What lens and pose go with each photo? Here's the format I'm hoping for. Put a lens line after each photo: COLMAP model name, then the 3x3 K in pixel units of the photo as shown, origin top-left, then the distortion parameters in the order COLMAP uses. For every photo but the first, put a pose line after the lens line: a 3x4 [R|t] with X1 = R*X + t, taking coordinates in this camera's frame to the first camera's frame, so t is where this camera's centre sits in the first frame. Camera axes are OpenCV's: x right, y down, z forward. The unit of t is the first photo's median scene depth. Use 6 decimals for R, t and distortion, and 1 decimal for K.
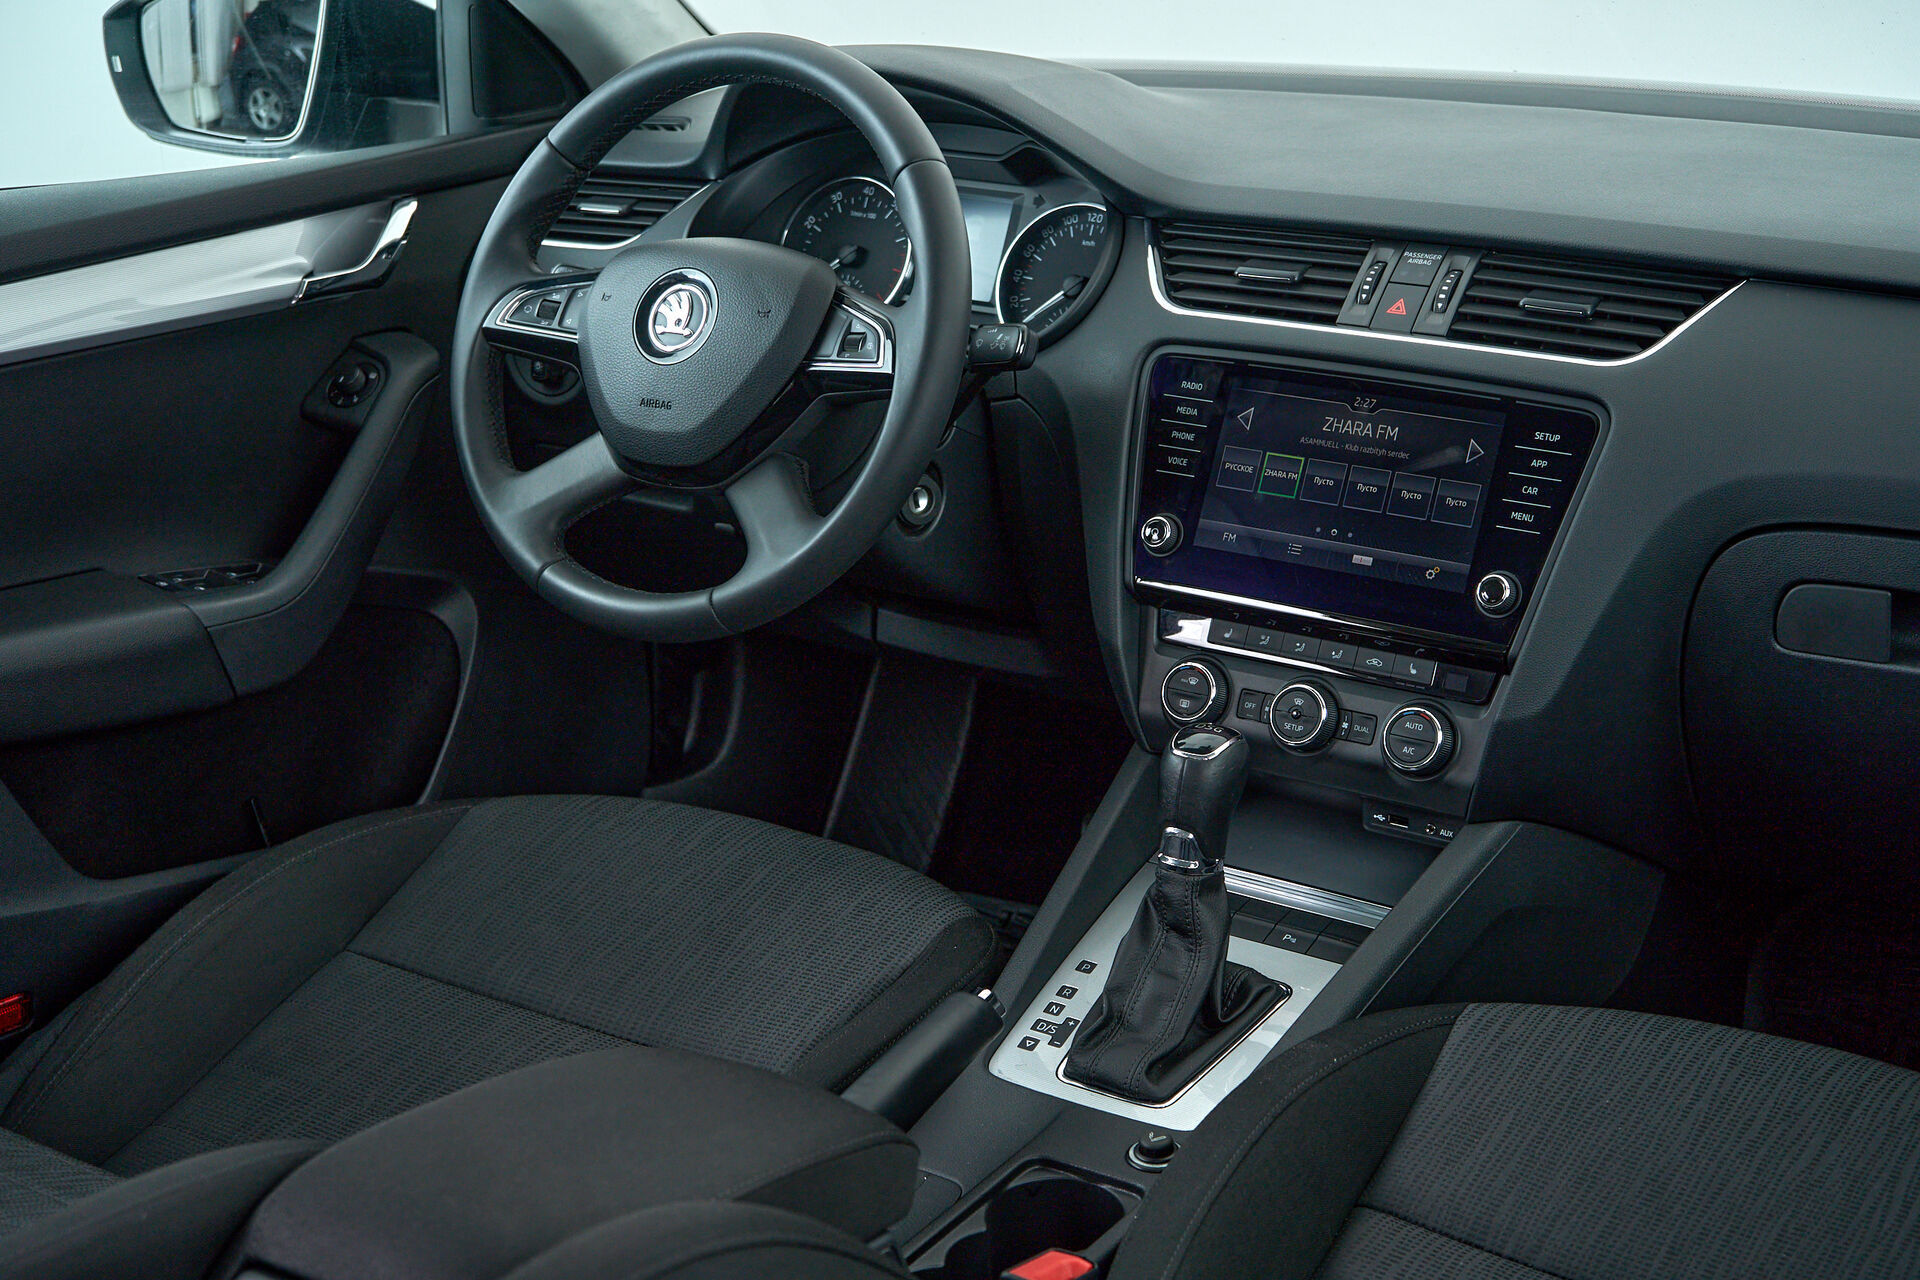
lens RADIAL K [[2748.6, 0, 960.0], [0, 2748.6, 640.0], [0, 0, 1]] dist [-0.018380, 0.123512]
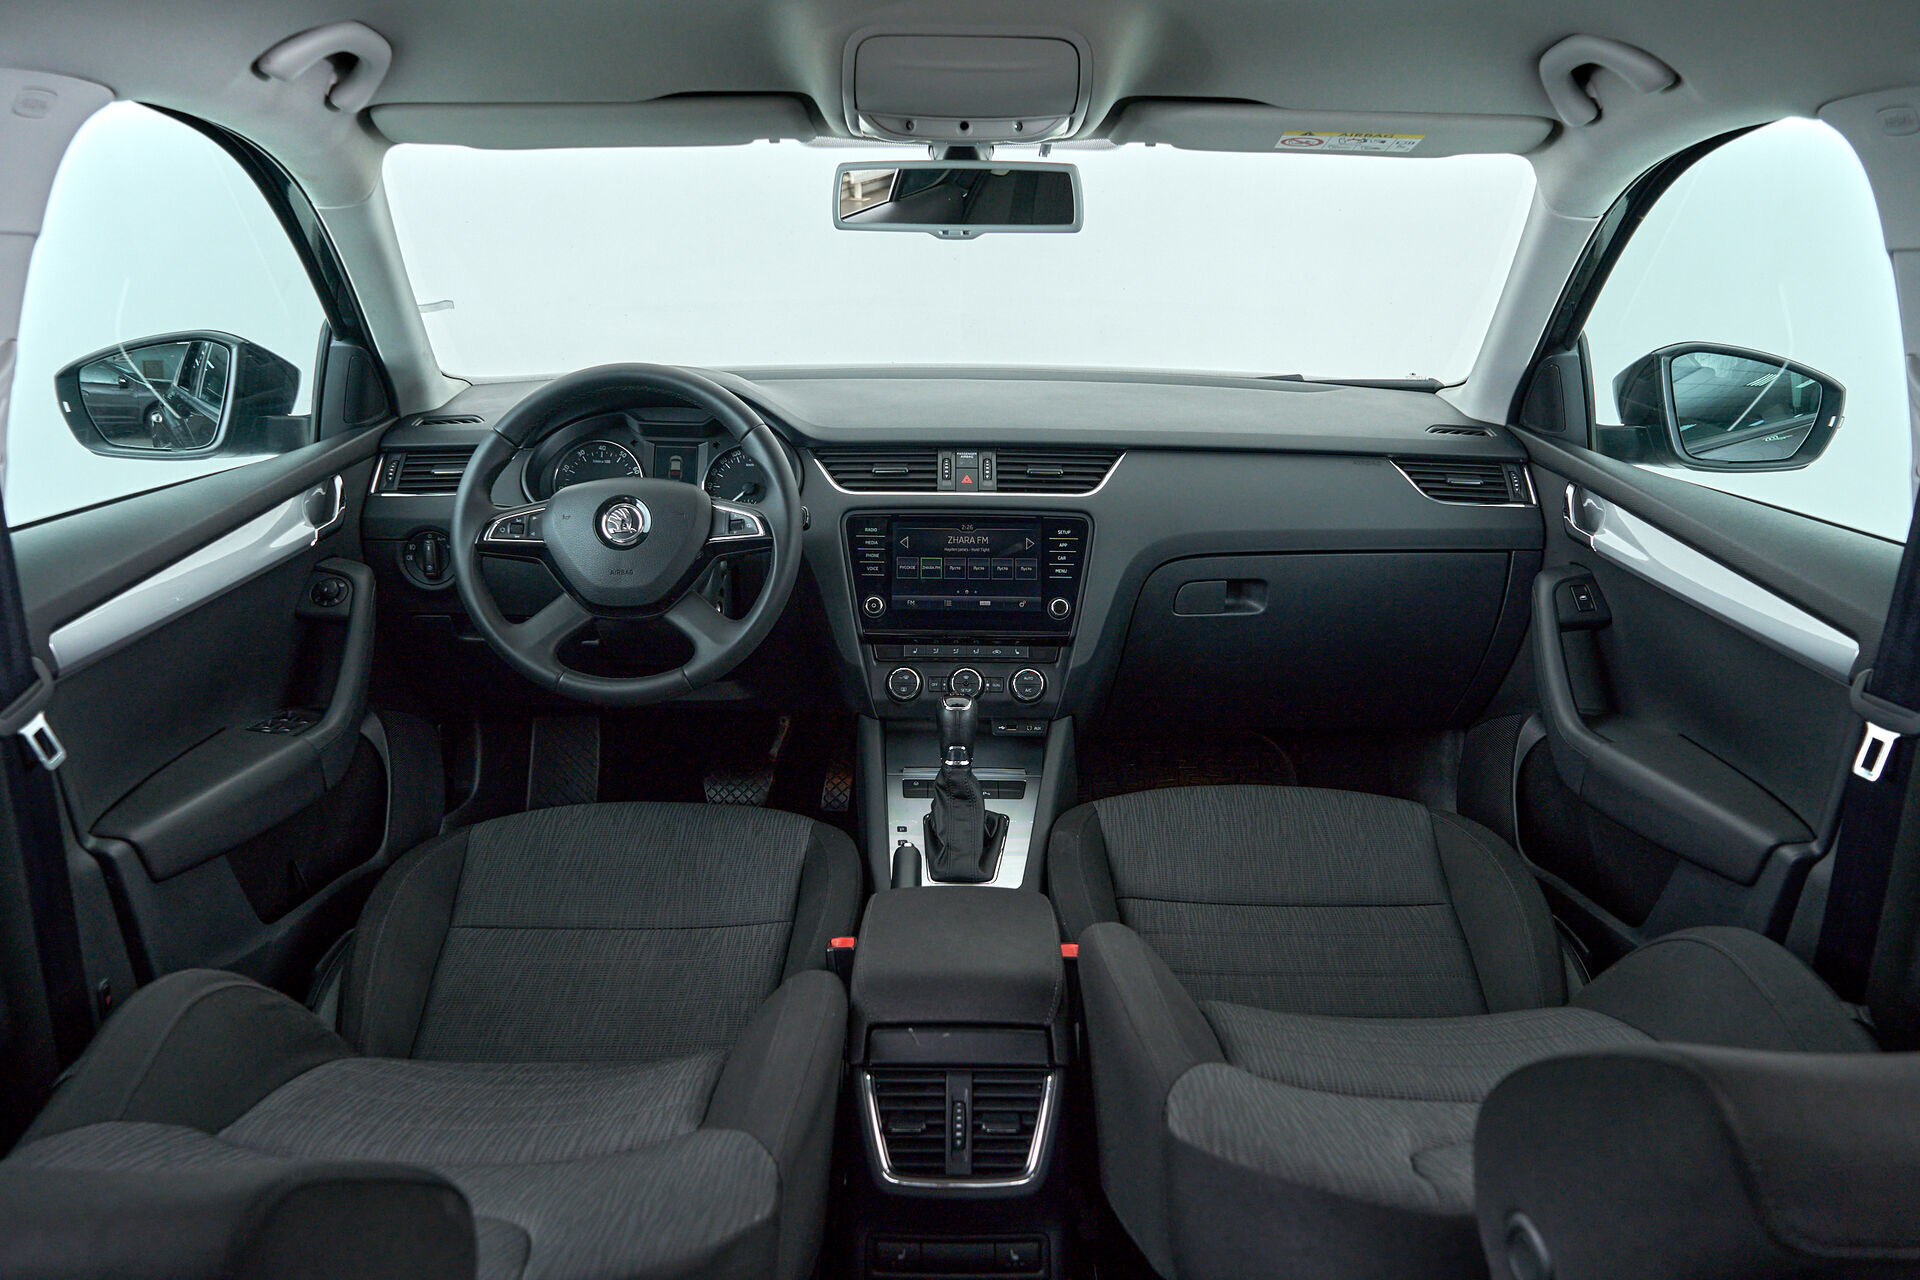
lens RADIAL K [[1520.5, 0, 960.0], [0, 1520.5, 640.0], [0, 0, 1]] dist [0.000153, -0.006512]
pose [[0.826945, -0.147970, 0.542464, -0.475635], [0.162477, 0.986480, 0.021403, -0.028858], [-0.538297, 0.070438, 0.839806, 0.065385]]
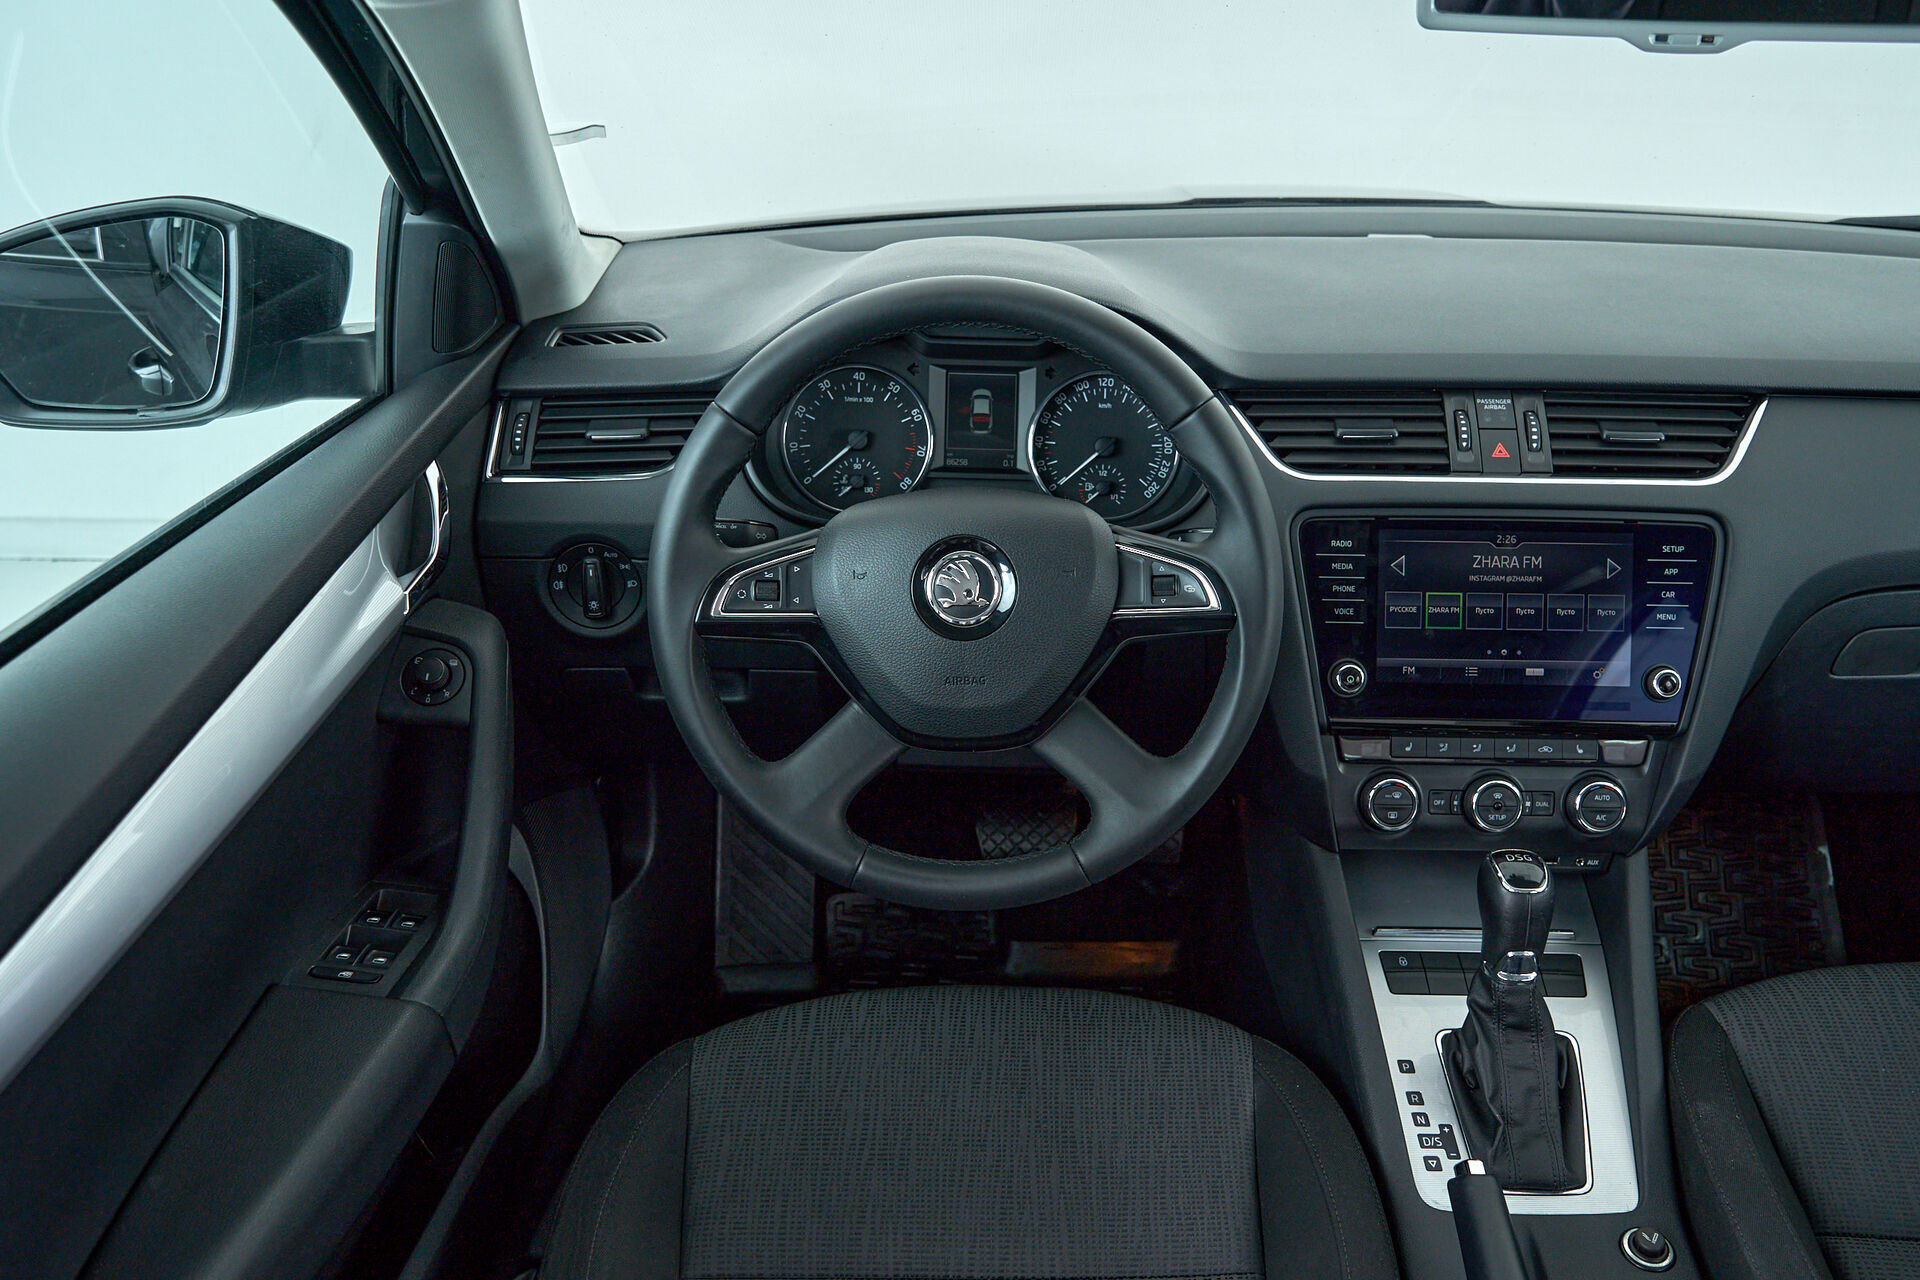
lens RADIAL K [[1561.2, 0, 1009.4], [0, 1561.2, 657.0], [0, 0, 1]] dist [0.001028, -0.000387]
pose [[0.836625, -0.241841, 0.491500, -0.372863], [0.159904, 0.966006, 0.203134, -0.207075], [-0.523918, -0.091354, 0.846855, 0.534239]]
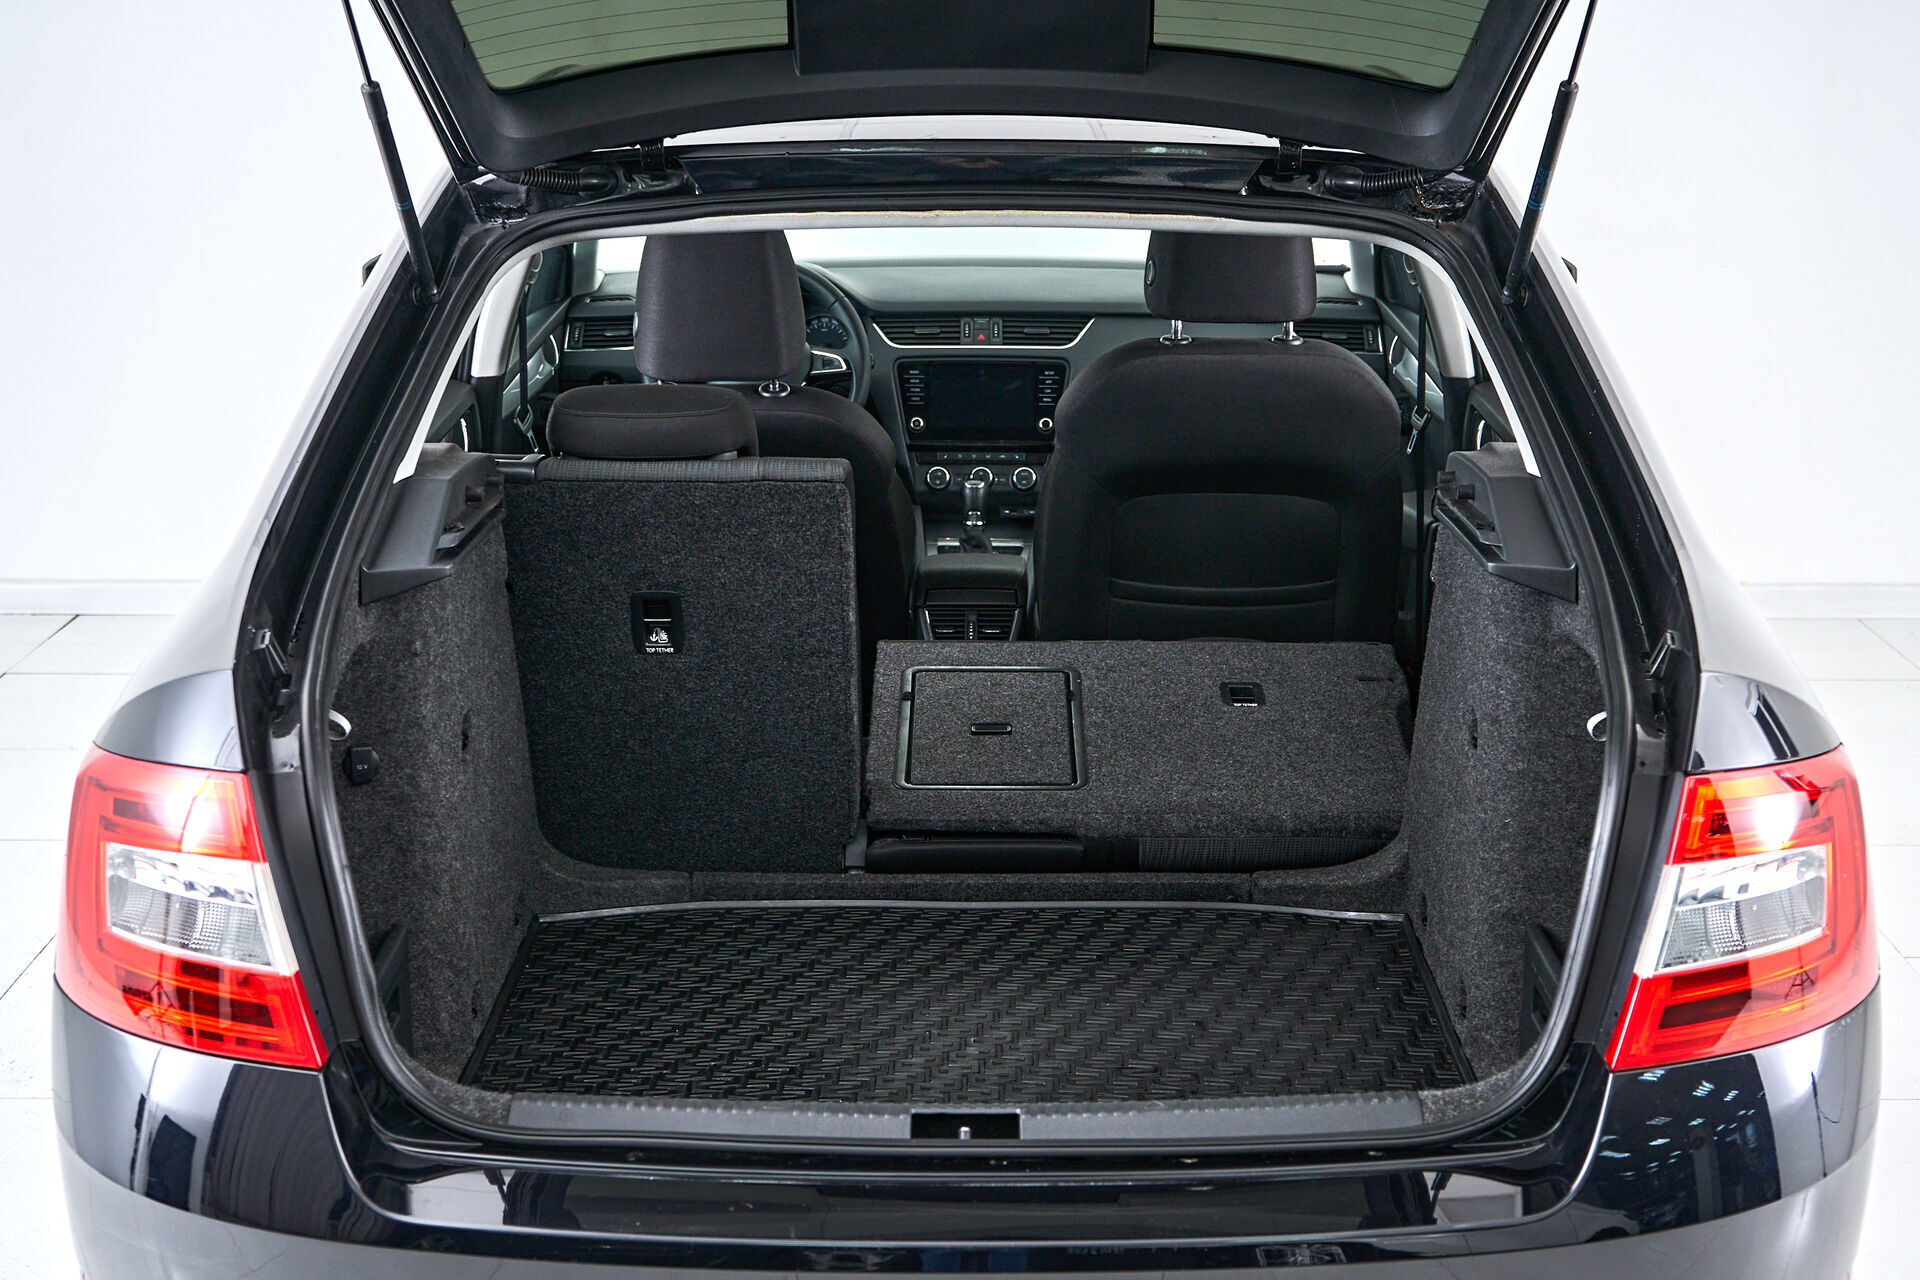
lens RADIAL K [[2804.9, 0, 960.0], [0, 2804.9, 640.0], [0, 0, 1]] dist [-0.008593, -0.006323]
pose [[0.834248, -0.130877, 0.535631, -1.479420], [0.166885, 0.985792, -0.019054, 0.244767], [-0.525527, 0.105284, 0.844237, -1.439332]]
